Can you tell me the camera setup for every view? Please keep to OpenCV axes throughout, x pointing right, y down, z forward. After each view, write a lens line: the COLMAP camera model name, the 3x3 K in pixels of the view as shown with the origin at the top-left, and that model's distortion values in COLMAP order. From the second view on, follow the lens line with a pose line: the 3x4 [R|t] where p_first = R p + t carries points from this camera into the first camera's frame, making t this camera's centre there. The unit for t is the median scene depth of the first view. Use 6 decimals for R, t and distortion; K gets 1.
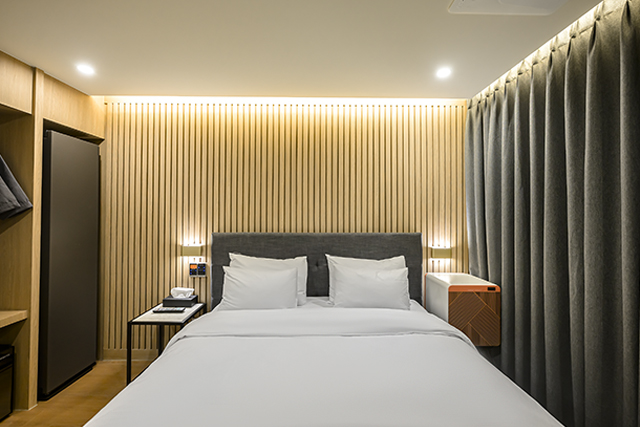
lens RADIAL K [[265.3, 0, 320.5], [0, 265.3, 210.7], [0, 0, 1]] dist [-0.001540, -0.000192]
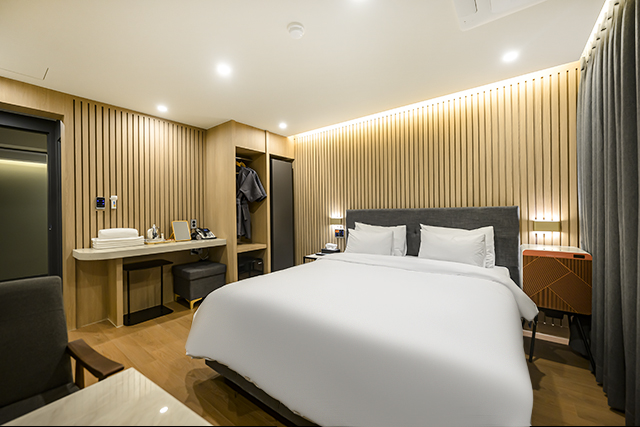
lens RADIAL K [[250.9, 0, 318.5], [0, 250.9, 210.9], [0, 0, 1]] dist [-0.000224, 0.000010]
pose [[0.790523, -0.015571, -0.612234, 0.368178], [0.025094, 0.999661, 0.006978, 0.077397], [0.611917, -0.020880, 0.790646, -0.266941]]
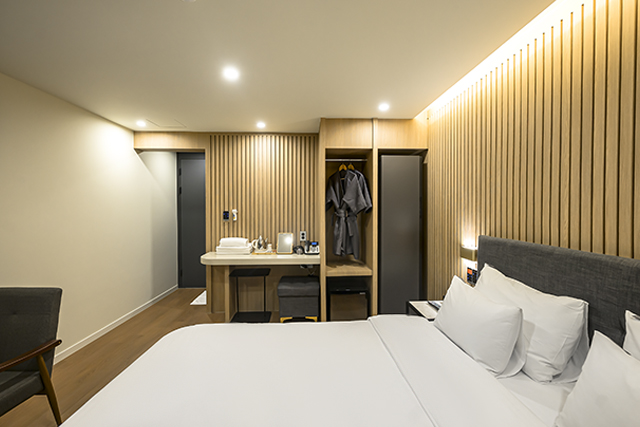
lens RADIAL K [[273.3, 0, 320.0], [0, 273.3, 213.5], [0, 0, 1]] dist [0.000412, 0.000055]
pose [[0.044143, 0.014911, -0.998914, 0.417232], [0.014015, 0.999781, 0.015543, -0.004545], [0.998927, -0.014686, 0.043924, 0.479442]]
